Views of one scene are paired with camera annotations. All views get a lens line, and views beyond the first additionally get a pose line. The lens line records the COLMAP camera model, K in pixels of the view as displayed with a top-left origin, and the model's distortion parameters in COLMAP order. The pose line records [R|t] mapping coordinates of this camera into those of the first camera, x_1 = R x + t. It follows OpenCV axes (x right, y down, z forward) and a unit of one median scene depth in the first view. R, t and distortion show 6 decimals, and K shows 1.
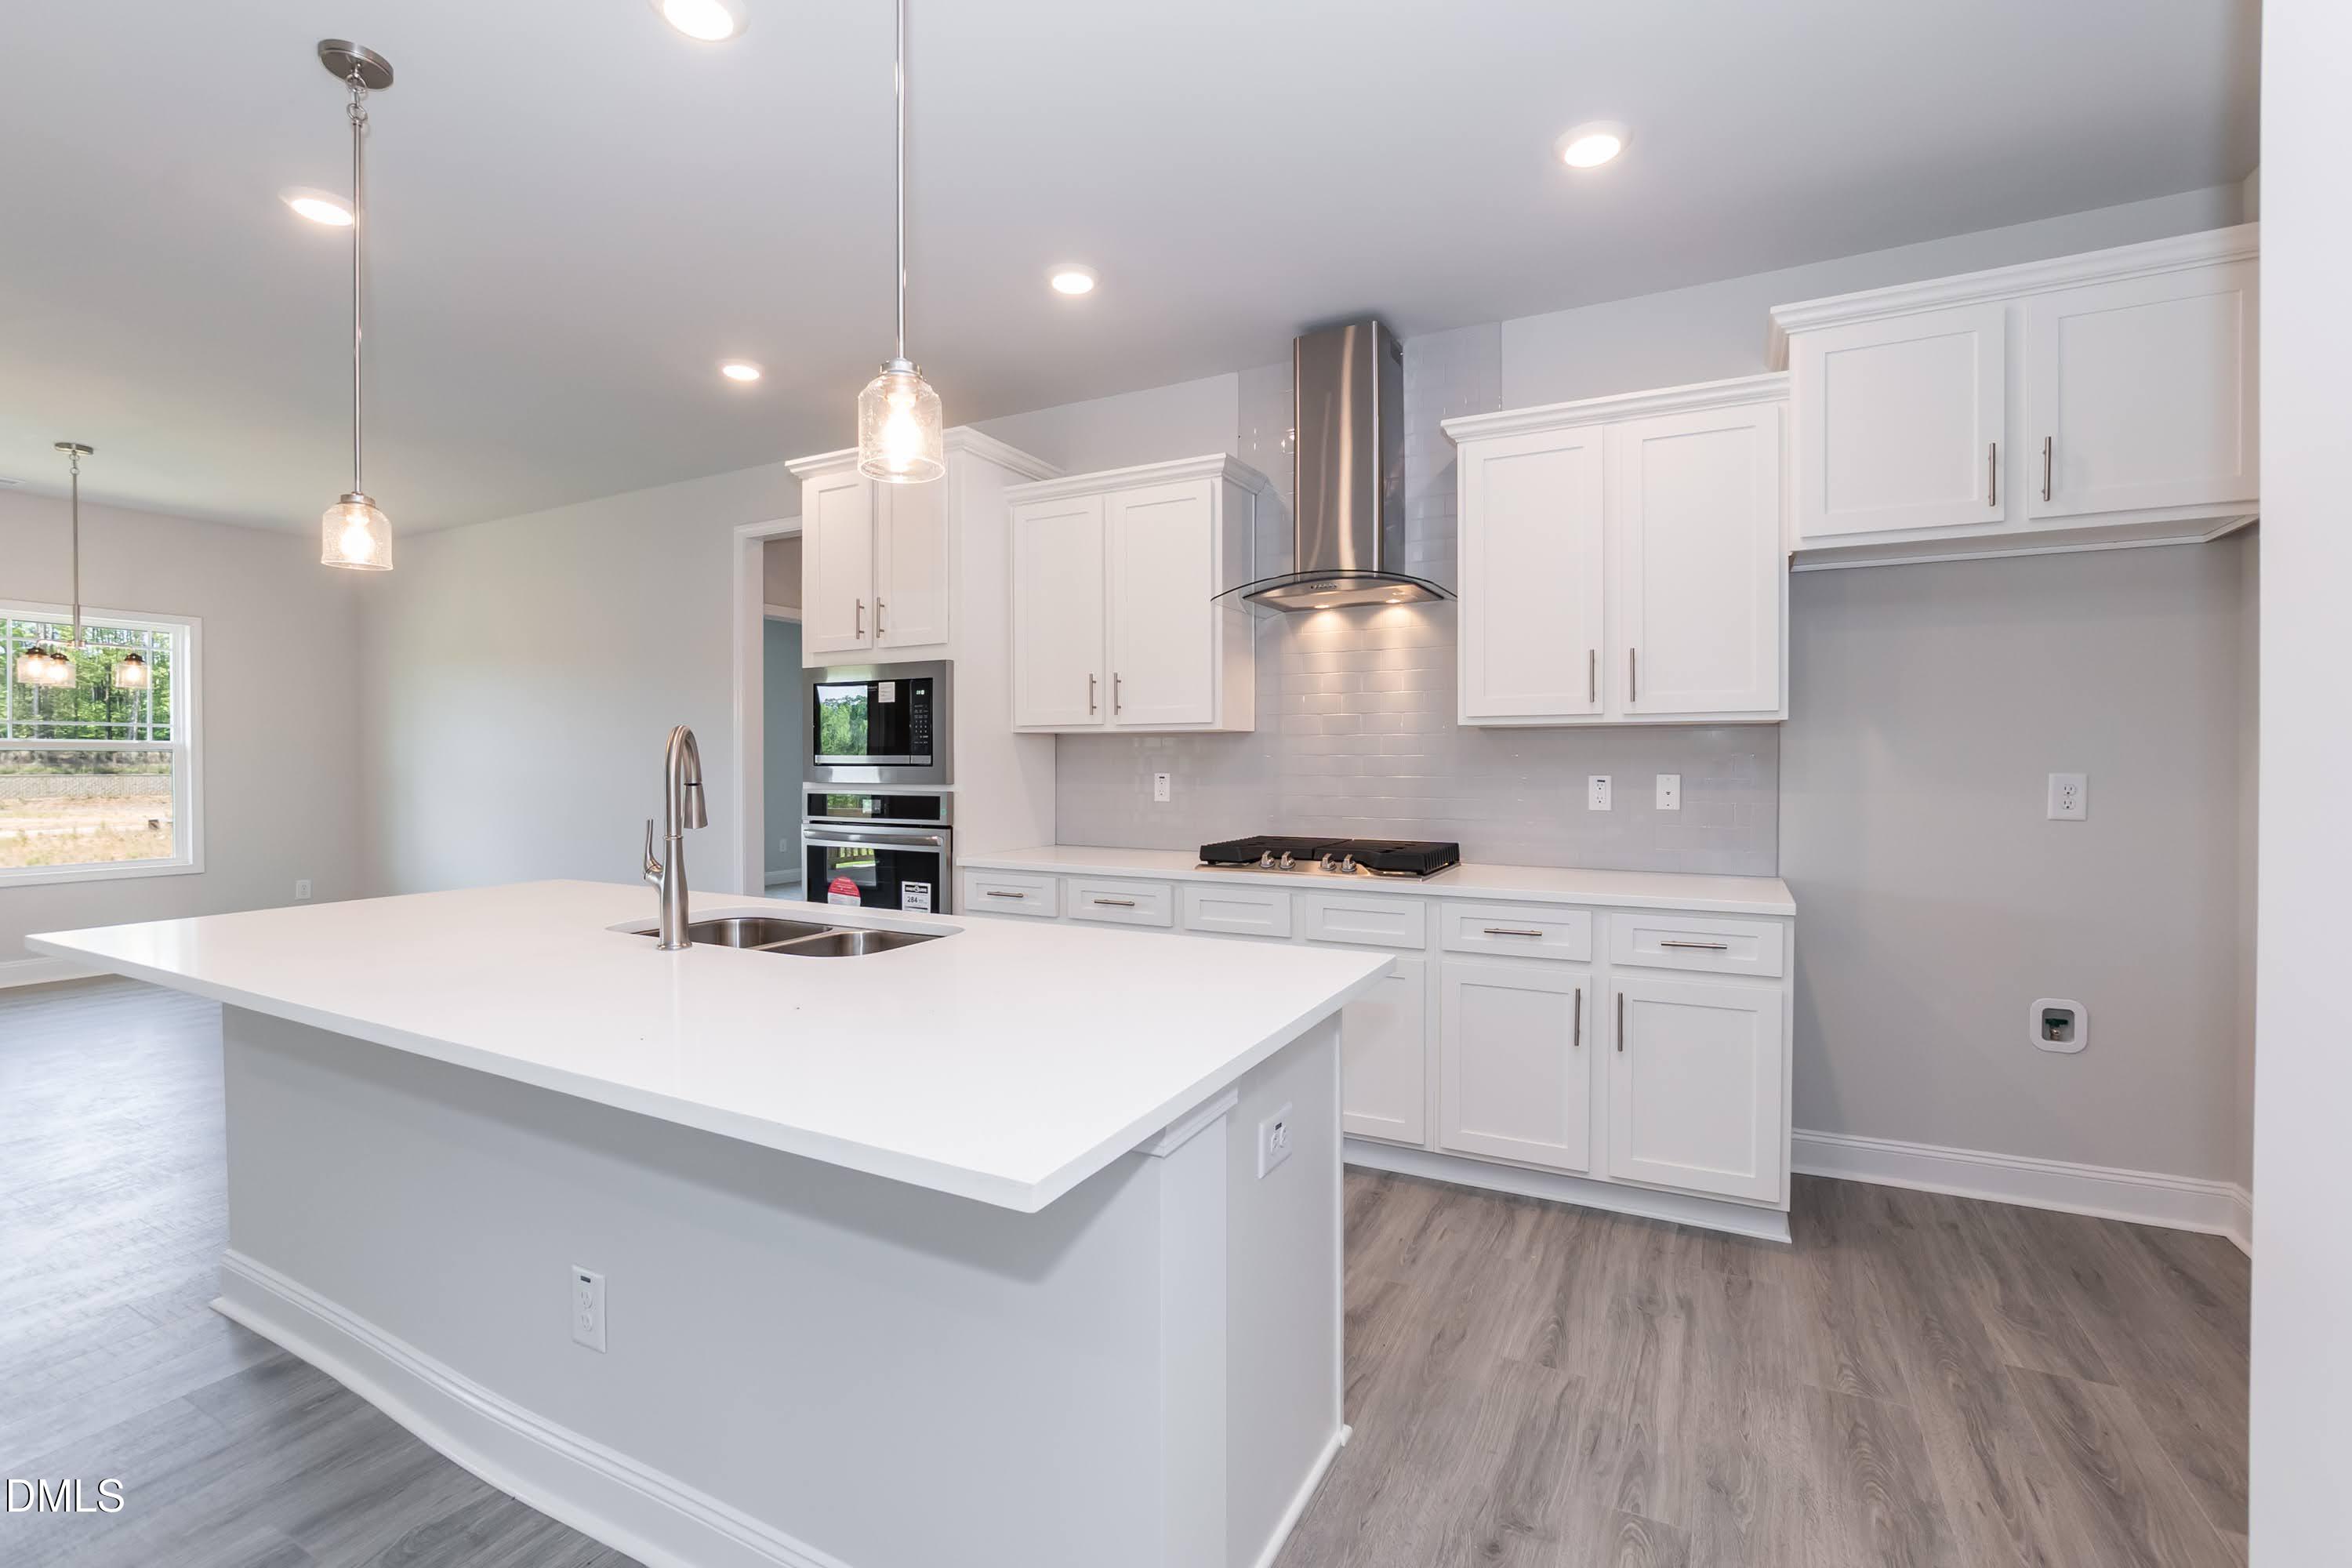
lens RADIAL K [[1036.7, 0, 1173.9], [0, 1036.7, 778.3], [0, 0, 1]] dist [-0.027261, 0.008946]
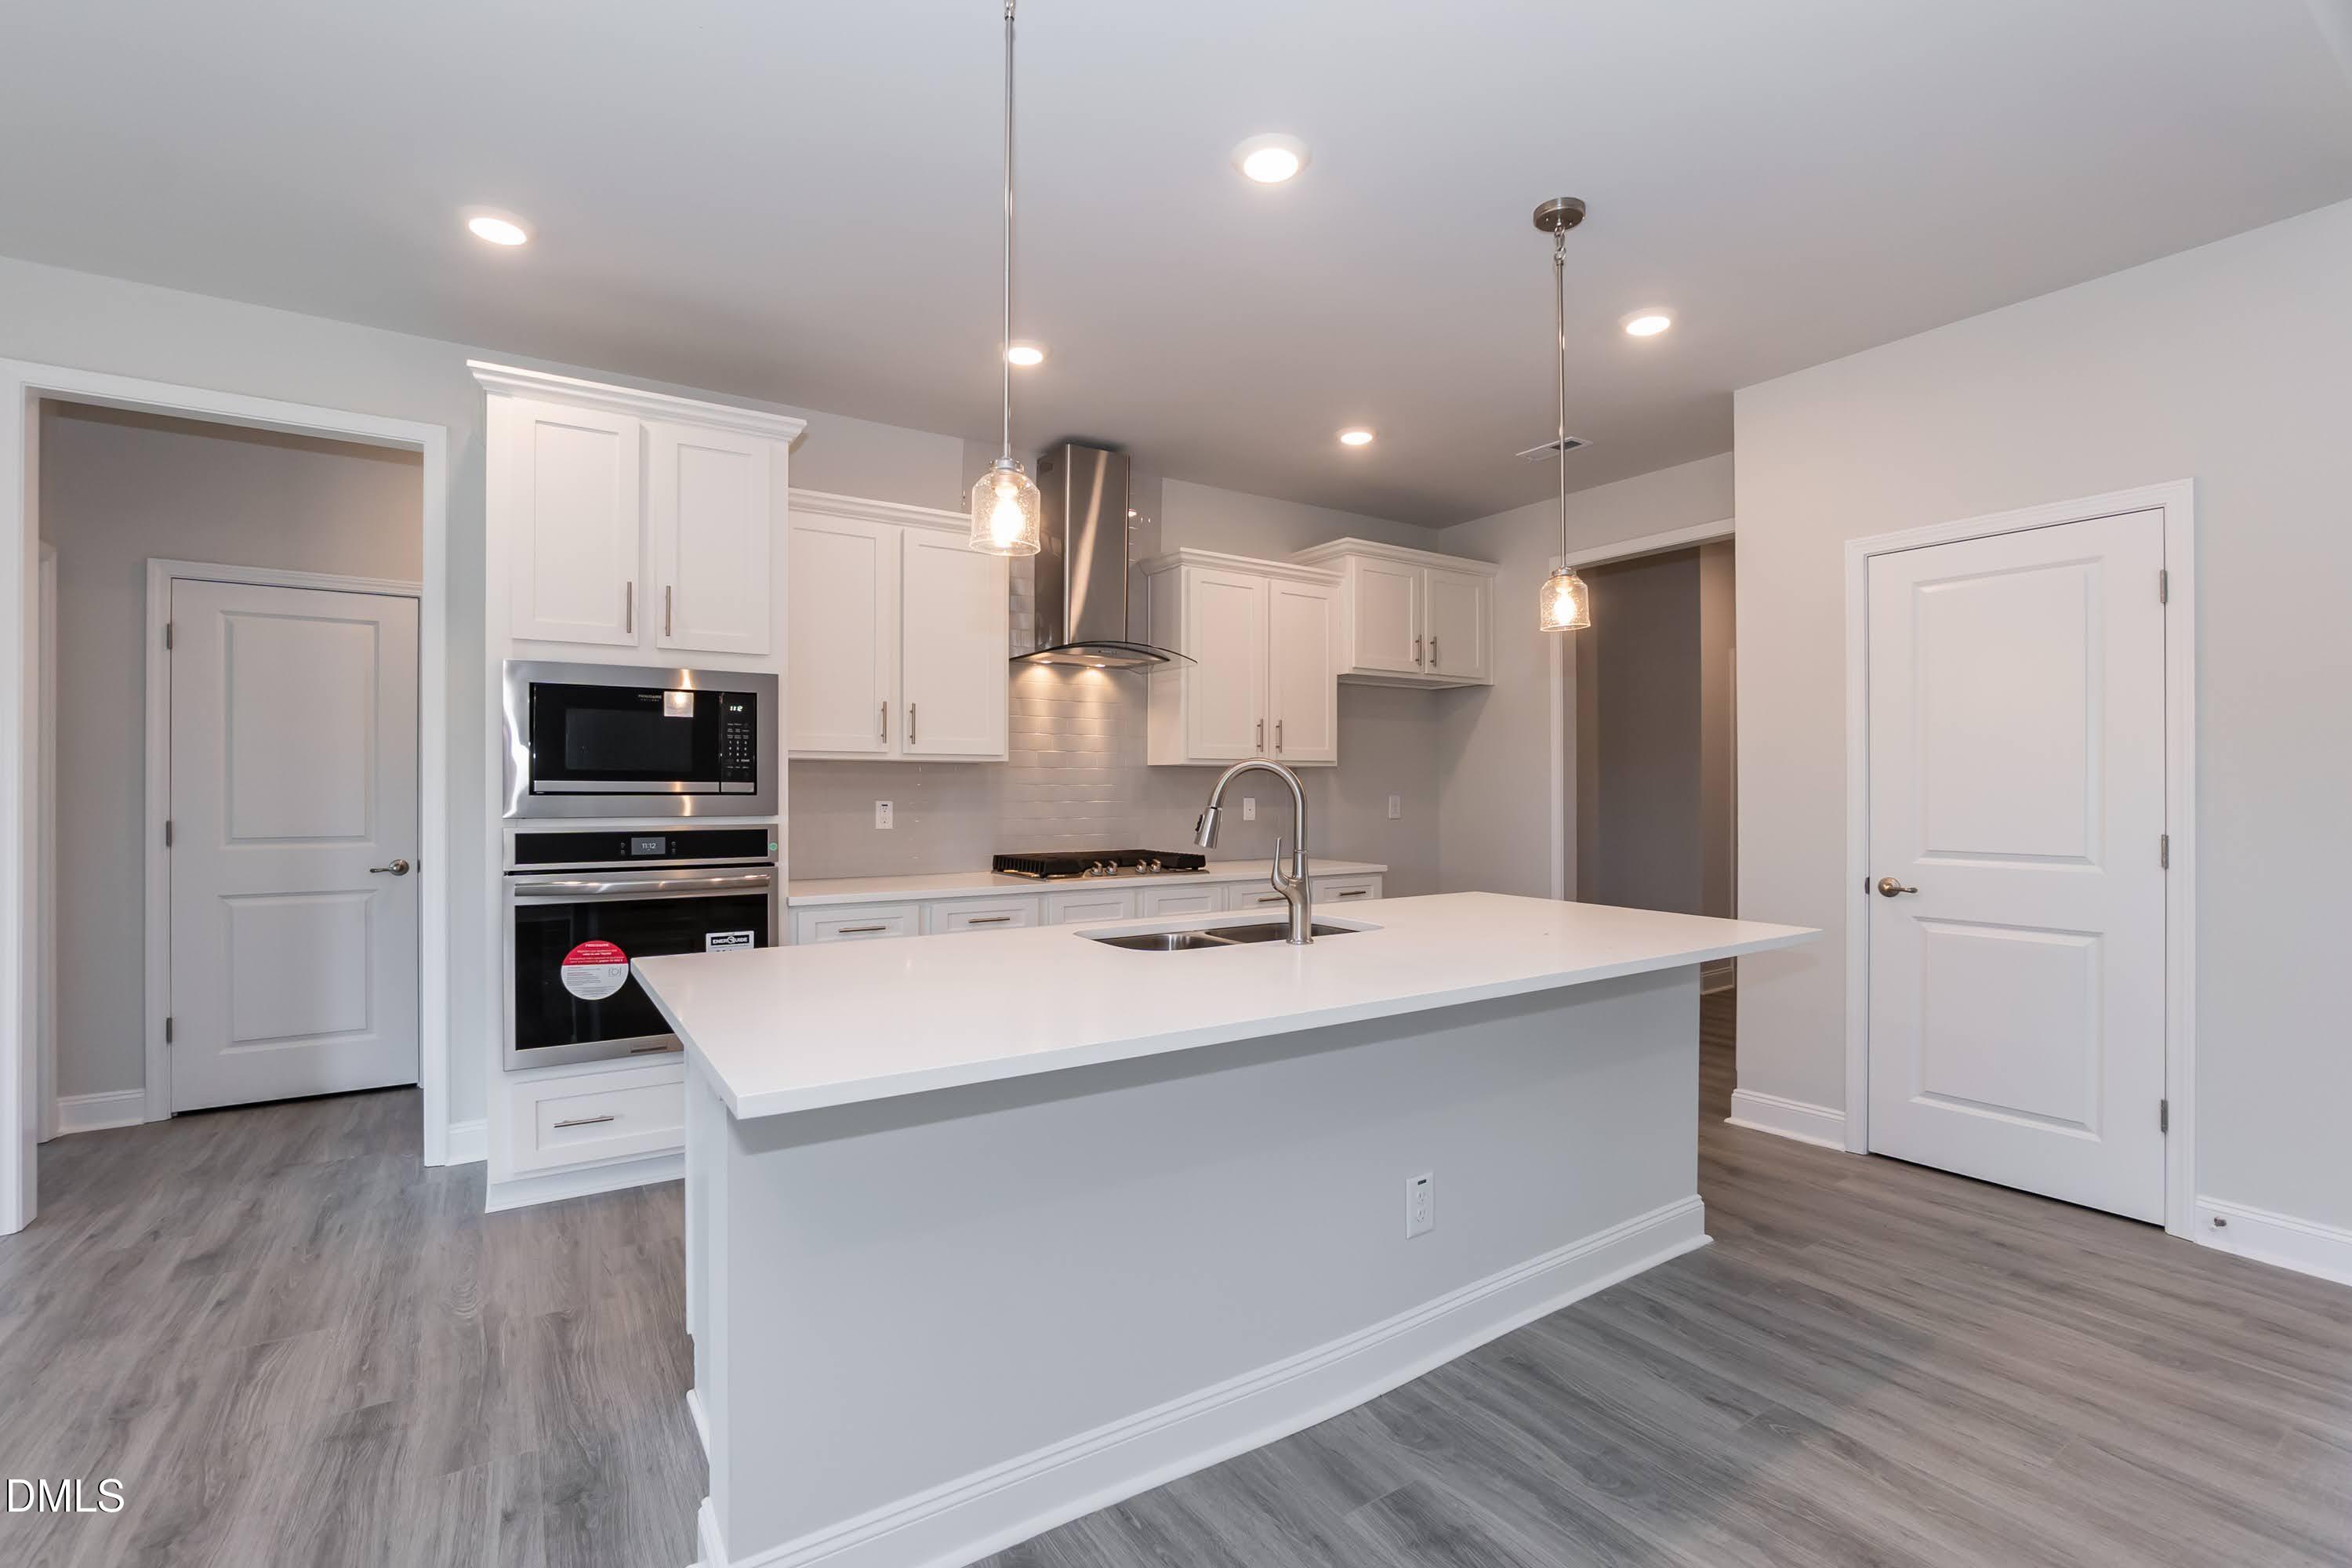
lens RADIAL K [[1042.7, 0, 1184.9], [0, 1042.7, 801.3], [0, 0, 1]] dist [-0.027086, 0.005080]
pose [[0.480279, -0.008483, 0.877075, -0.874946], [0.014963, 0.999887, 0.001477, -0.002270], [-0.876988, 0.012414, 0.480351, 0.282380]]
